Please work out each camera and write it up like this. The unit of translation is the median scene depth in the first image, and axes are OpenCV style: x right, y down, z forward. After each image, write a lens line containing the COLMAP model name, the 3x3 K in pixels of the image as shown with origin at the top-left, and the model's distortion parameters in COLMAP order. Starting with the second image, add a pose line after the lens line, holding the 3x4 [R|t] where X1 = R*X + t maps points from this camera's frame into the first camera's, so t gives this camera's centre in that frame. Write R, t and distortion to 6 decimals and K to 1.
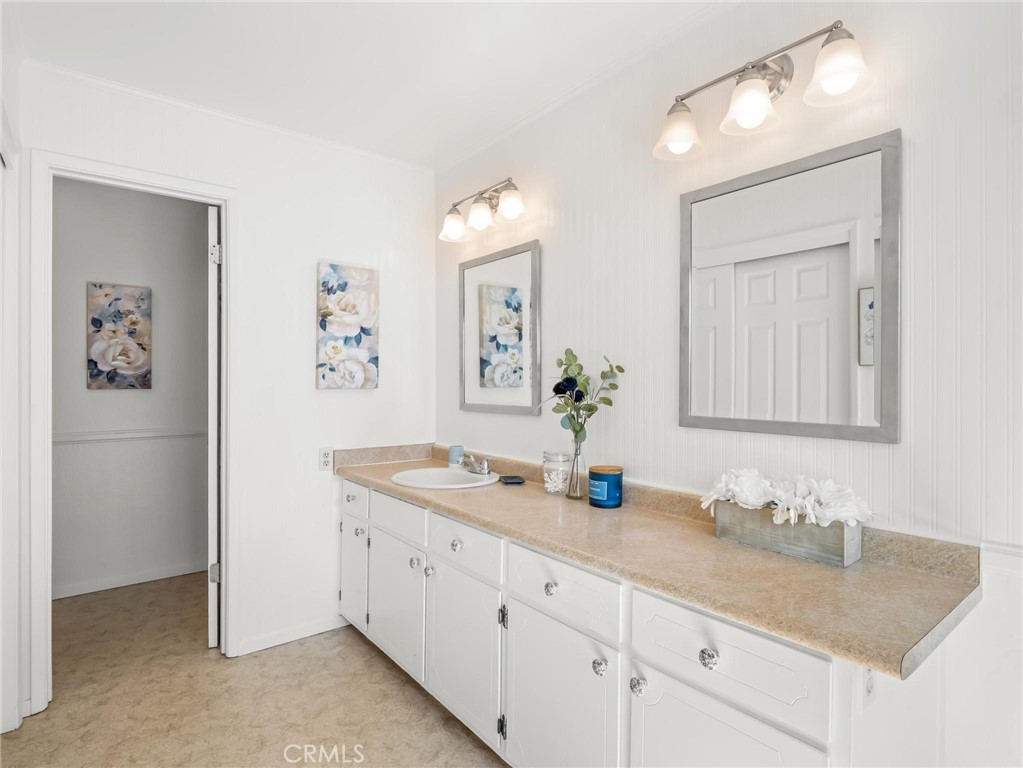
lens RADIAL K [[535.2, 0, 502.4], [0, 535.2, 387.5], [0, 0, 1]] dist [-0.005726, -0.001061]
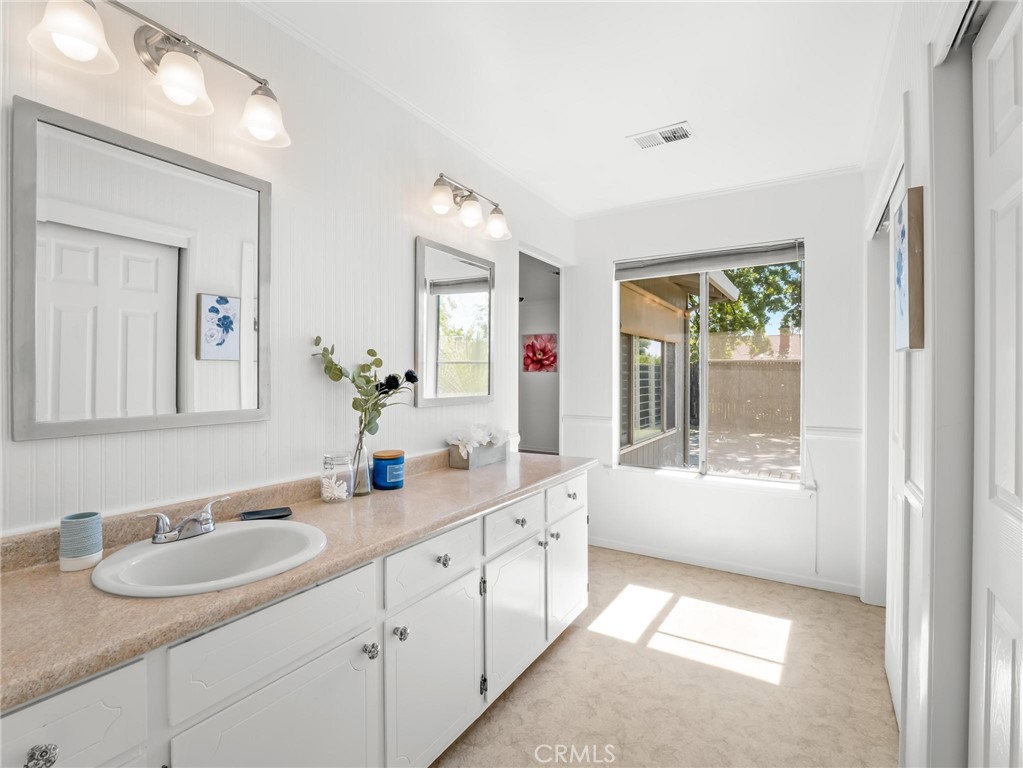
lens RADIAL K [[493.9, 0, 507.9], [0, 493.9, 388.5], [0, 0, 1]] dist [-0.017957, -0.000813]
pose [[-0.345125, -0.028660, 0.938119, -0.526401], [0.004868, 0.999466, 0.032325, -0.010120], [-0.938544, 0.015723, -0.344801, 0.697168]]
